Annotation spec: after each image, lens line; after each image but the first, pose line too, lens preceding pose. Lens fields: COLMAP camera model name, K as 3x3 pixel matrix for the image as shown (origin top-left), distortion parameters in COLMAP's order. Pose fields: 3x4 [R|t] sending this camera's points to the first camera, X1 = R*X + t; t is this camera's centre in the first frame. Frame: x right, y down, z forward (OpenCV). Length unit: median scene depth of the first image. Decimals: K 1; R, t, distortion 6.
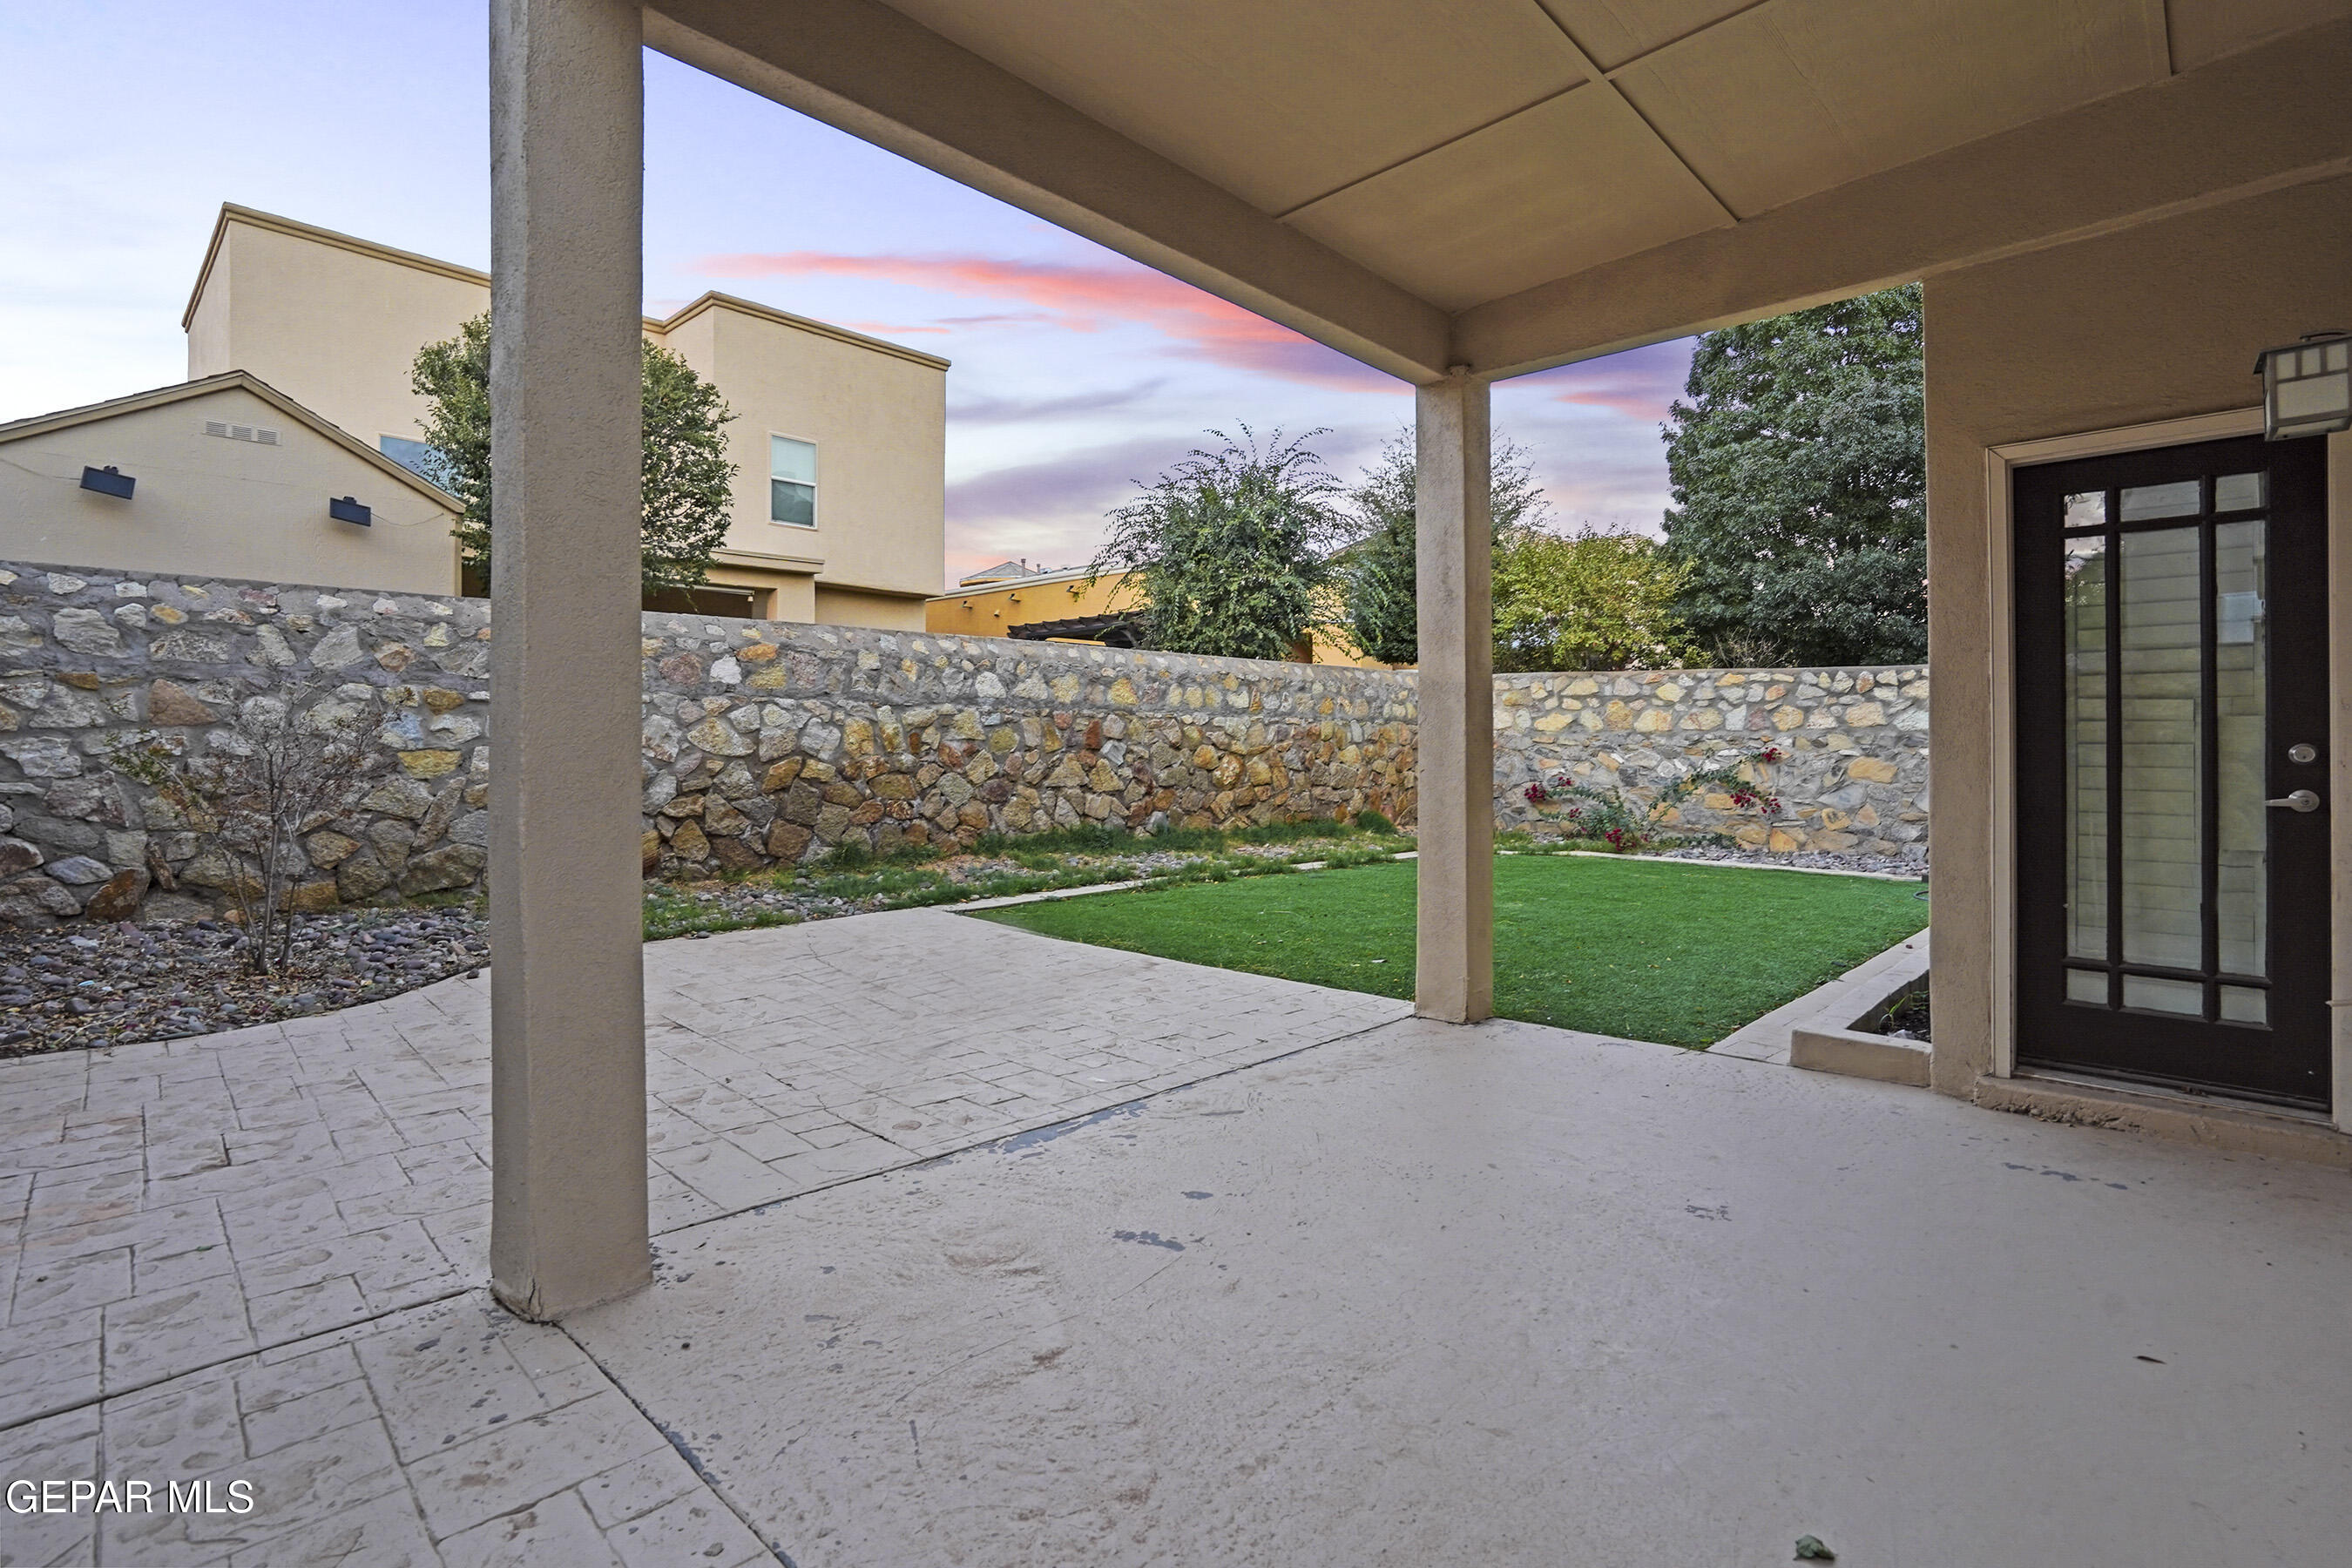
lens RADIAL K [[1098.6, 0, 1133.4], [0, 1098.6, 780.8], [0, 0, 1]] dist [-0.034302, 0.000775]
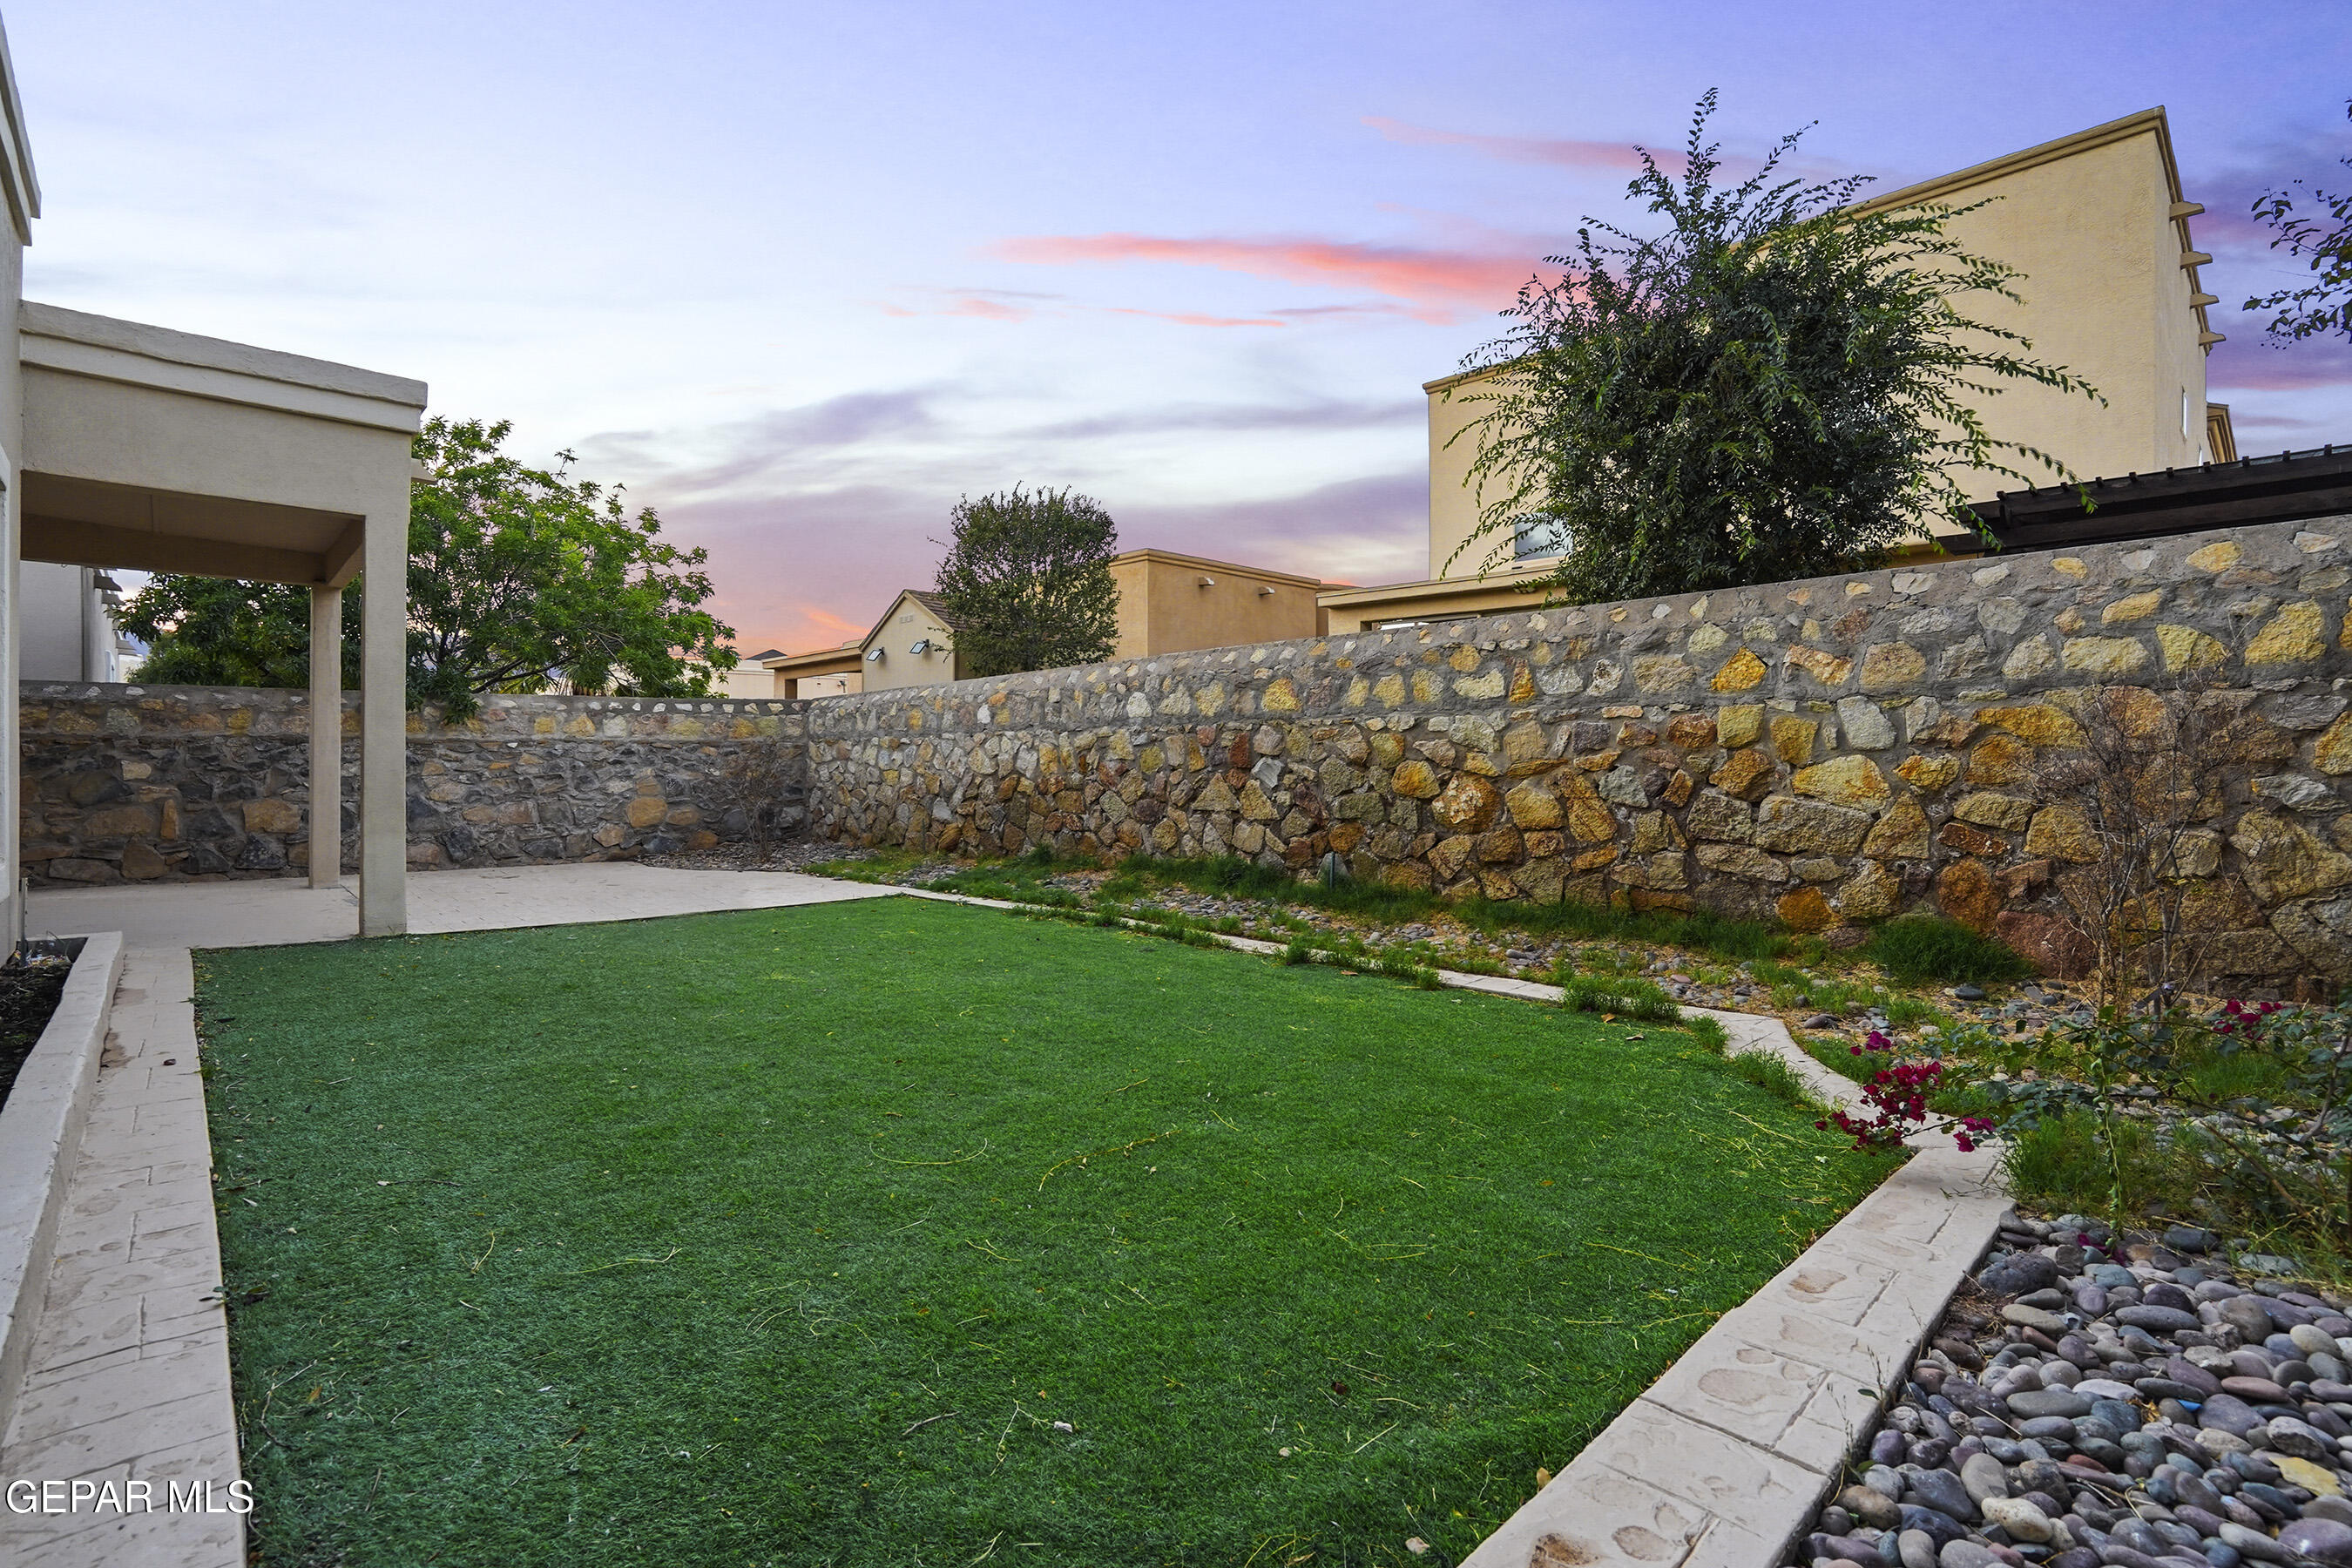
lens RADIAL K [[1098.6, 0, 1133.4], [0, 1098.6, 780.8], [0, 0, 1]] dist [-0.034302, 0.000775]
pose [[-0.030051, 0.002647, -0.999545, 0.809891], [-0.033263, 0.999440, 0.003647, -0.019782], [0.998995, 0.033357, -0.029946, 0.953439]]
